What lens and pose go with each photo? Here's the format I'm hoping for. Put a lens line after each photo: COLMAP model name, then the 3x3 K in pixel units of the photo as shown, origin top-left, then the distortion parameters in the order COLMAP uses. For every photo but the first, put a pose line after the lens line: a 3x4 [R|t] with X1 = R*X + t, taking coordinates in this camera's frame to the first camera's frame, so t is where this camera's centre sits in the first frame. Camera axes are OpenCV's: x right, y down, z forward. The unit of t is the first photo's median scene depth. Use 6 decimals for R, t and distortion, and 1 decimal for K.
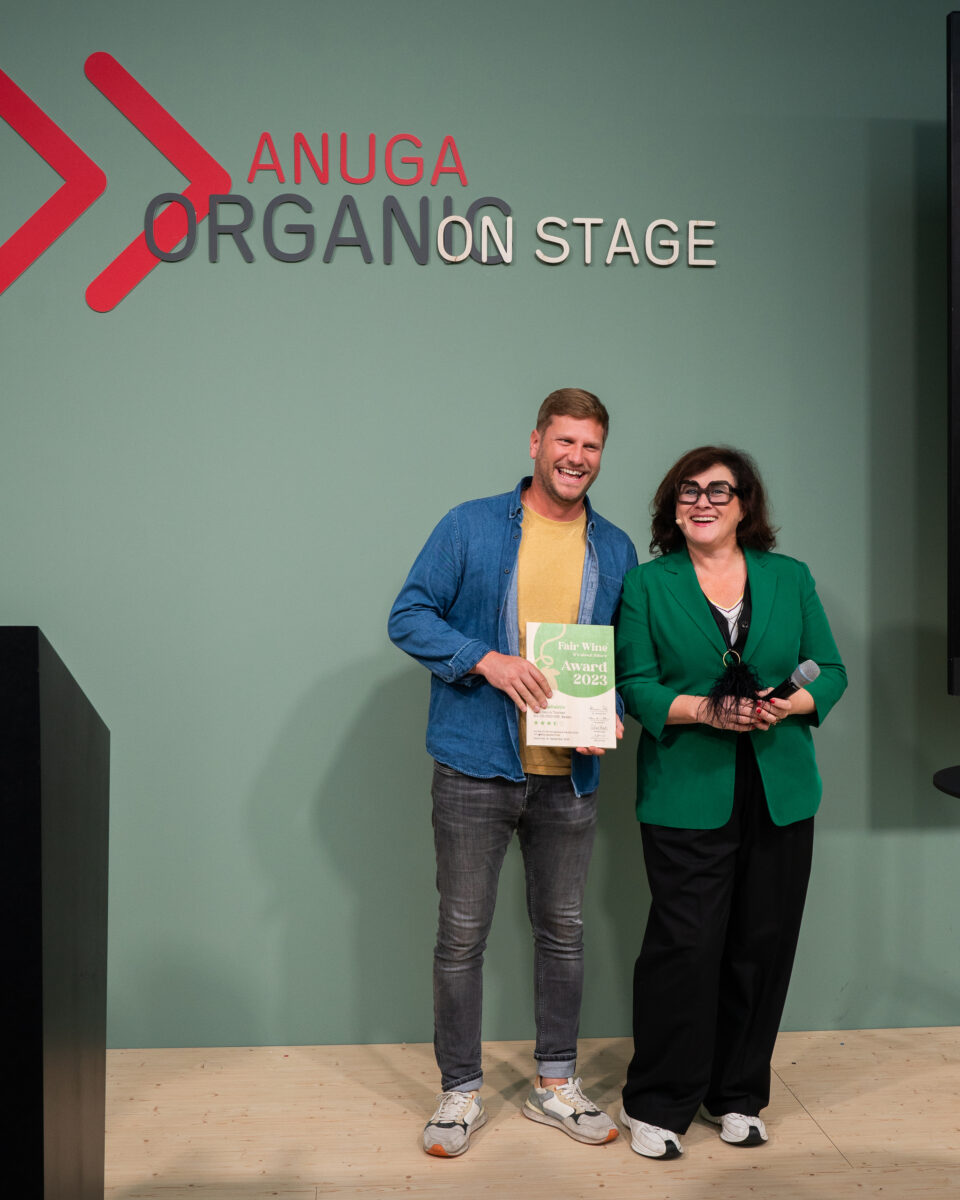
lens RADIAL K [[1347.1, 0, 497.8], [0, 1347.1, 613.7], [0, 0, 1]] dist [-0.000426, 0.000000]
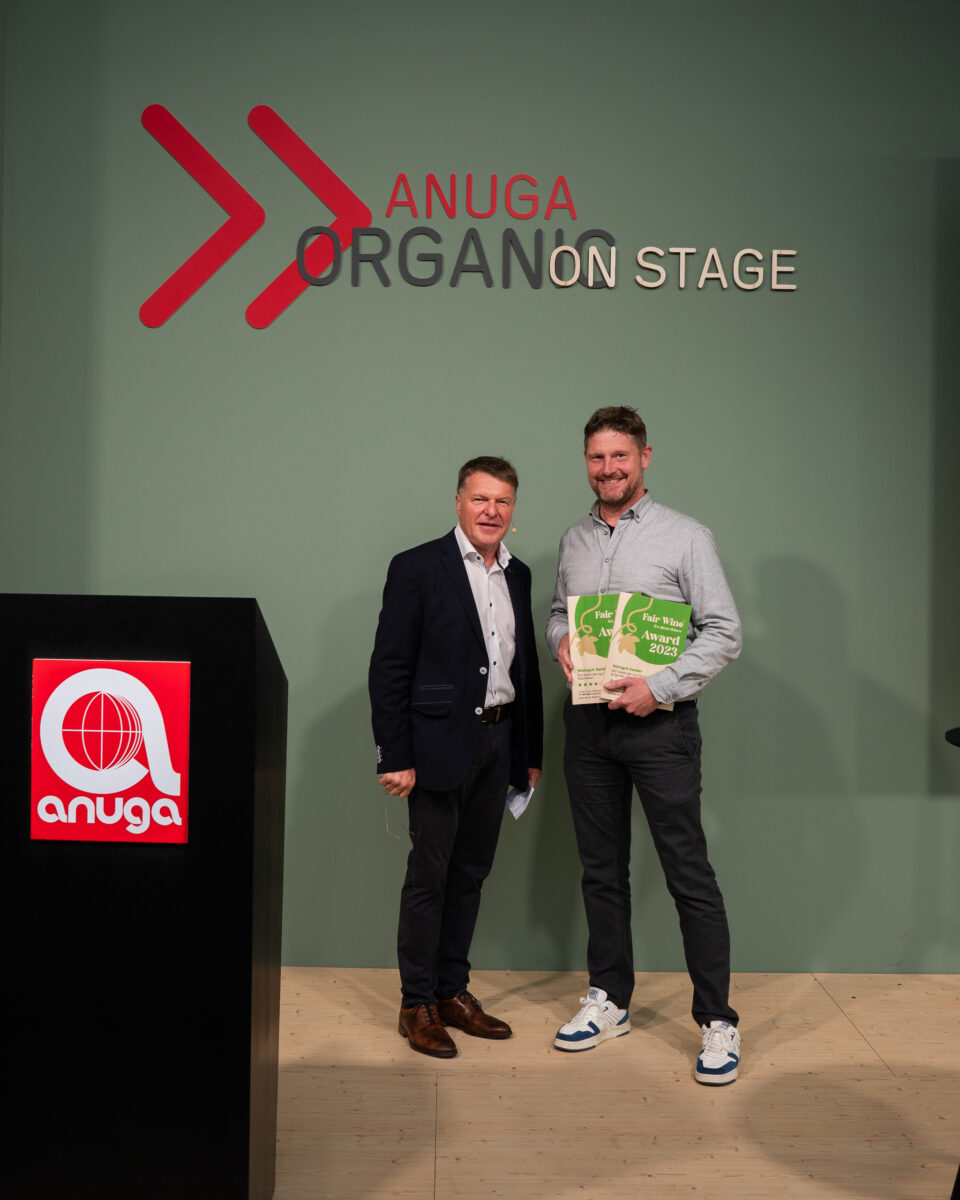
lens RADIAL K [[1347.1, 0, 482.7], [0, 1347.1, 598.7], [0, 0, 1]] dist [-0.000426, 0.000000]
pose [[0.996105, 0.016281, -0.086654, 0.002165], [-0.015753, 0.999853, 0.006774, -0.002658], [0.086752, -0.005382, 0.996215, -0.146587]]
